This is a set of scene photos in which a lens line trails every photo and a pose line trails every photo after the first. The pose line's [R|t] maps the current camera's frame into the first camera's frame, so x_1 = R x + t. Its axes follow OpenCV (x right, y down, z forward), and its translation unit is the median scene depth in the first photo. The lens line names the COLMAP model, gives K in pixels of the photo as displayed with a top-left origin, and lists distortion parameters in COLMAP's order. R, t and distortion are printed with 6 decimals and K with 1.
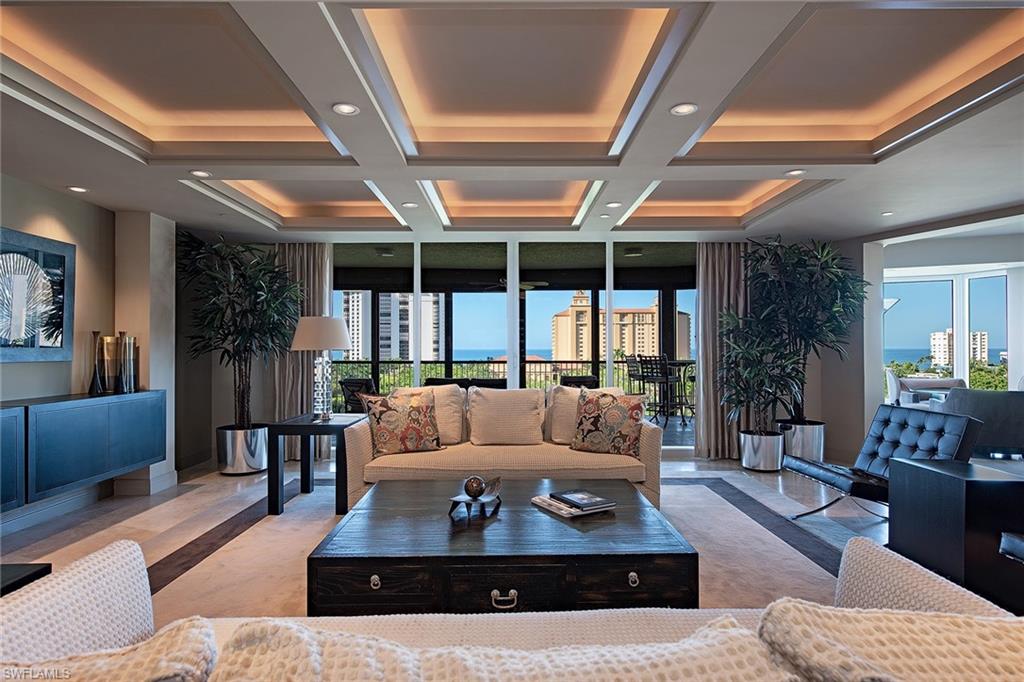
lens RADIAL K [[550.8, 0, 514.1], [0, 550.8, 340.6], [0, 0, 1]] dist [0.006800, -0.001314]
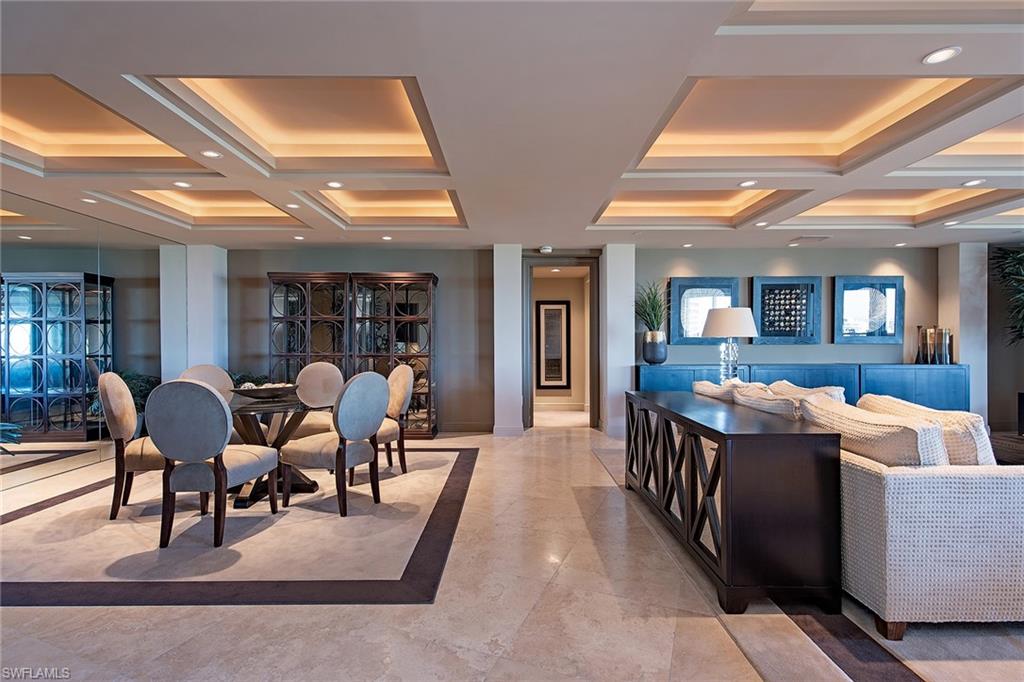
lens RADIAL K [[478.0, 0, 509.7], [0, 478.0, 344.0], [0, 0, 1]] dist [0.003792, 0.000878]
pose [[0.006746, 0.004354, -0.999968, 0.647722], [0.016941, 0.999847, 0.004467, 0.010366], [0.999834, -0.016970, 0.006672, -0.220676]]
